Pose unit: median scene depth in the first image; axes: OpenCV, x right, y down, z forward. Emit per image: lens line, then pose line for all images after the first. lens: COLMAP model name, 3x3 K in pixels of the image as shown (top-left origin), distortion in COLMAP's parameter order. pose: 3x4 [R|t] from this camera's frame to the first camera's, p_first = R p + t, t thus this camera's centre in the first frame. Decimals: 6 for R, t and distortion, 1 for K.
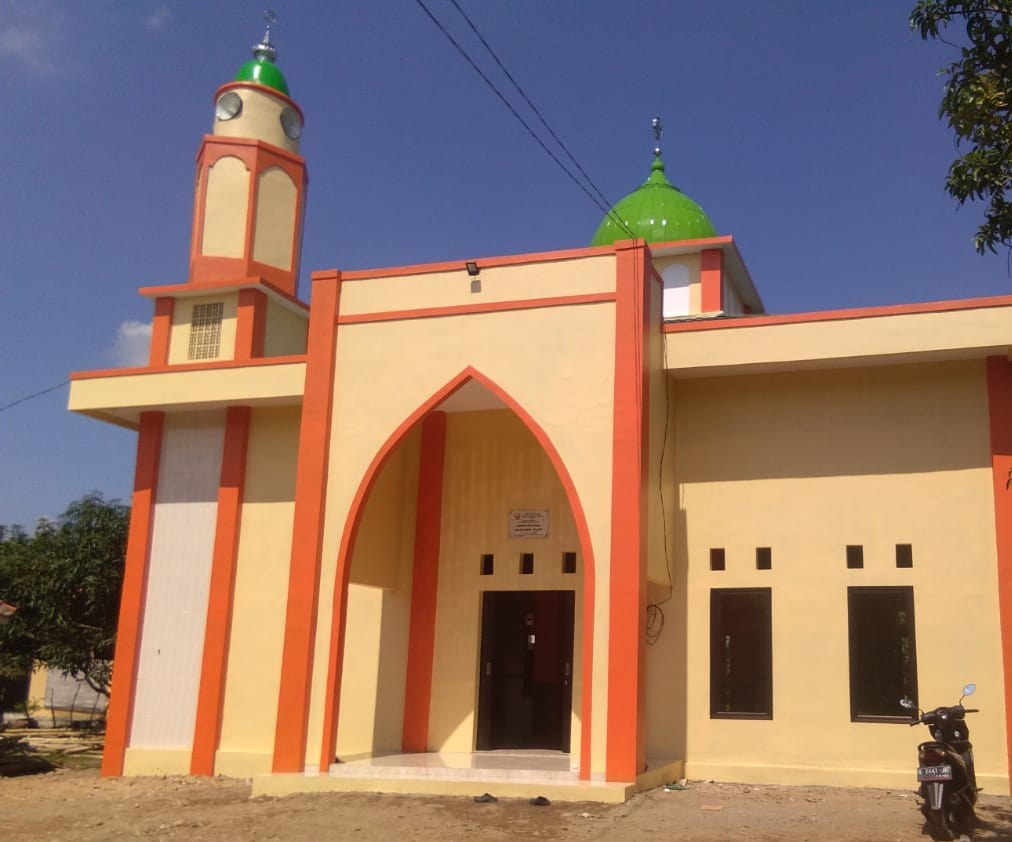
lens RADIAL K [[1099.9, 0, 666.3], [0, 1099.9, 469.4], [0, 0, 1]] dist [0.028594, -0.012854]
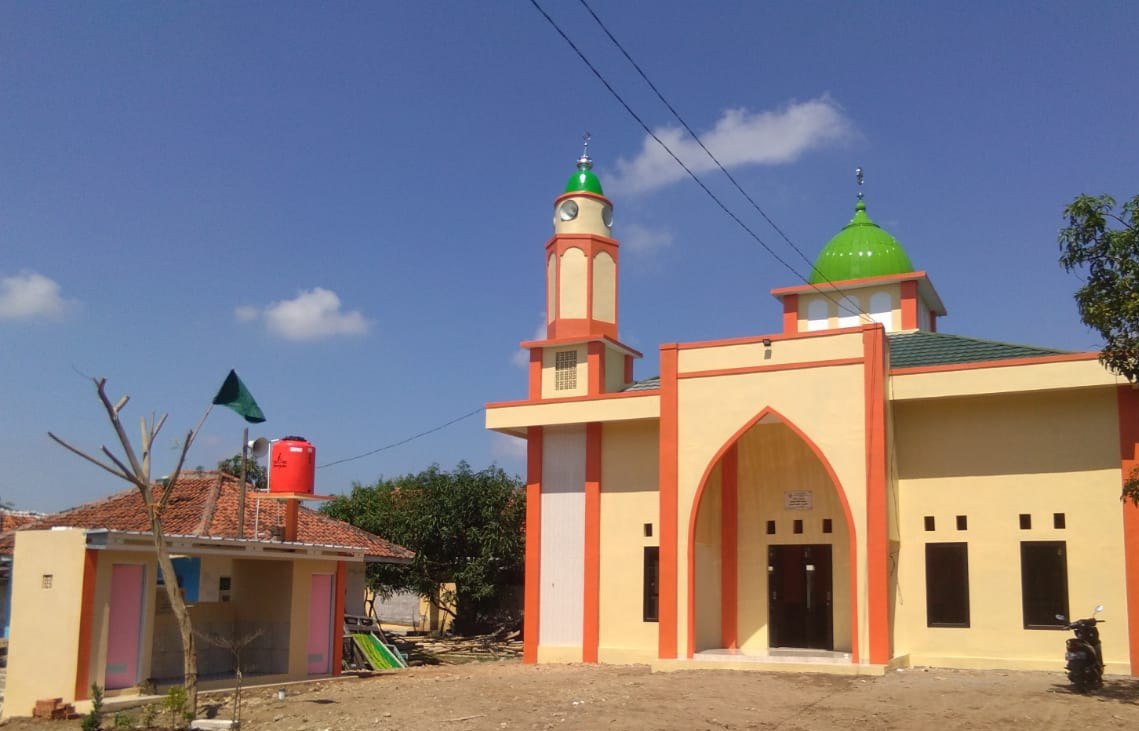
lens RADIAL K [[1122.5, 0, 636.9], [0, 1122.5, 475.3], [0, 0, 1]] dist [0.037759, 0.000904]
pose [[0.987647, -0.022620, -0.155057, -0.104158], [0.035267, 0.996226, 0.079309, -0.114946], [0.152678, -0.083798, 0.984717, -0.549119]]
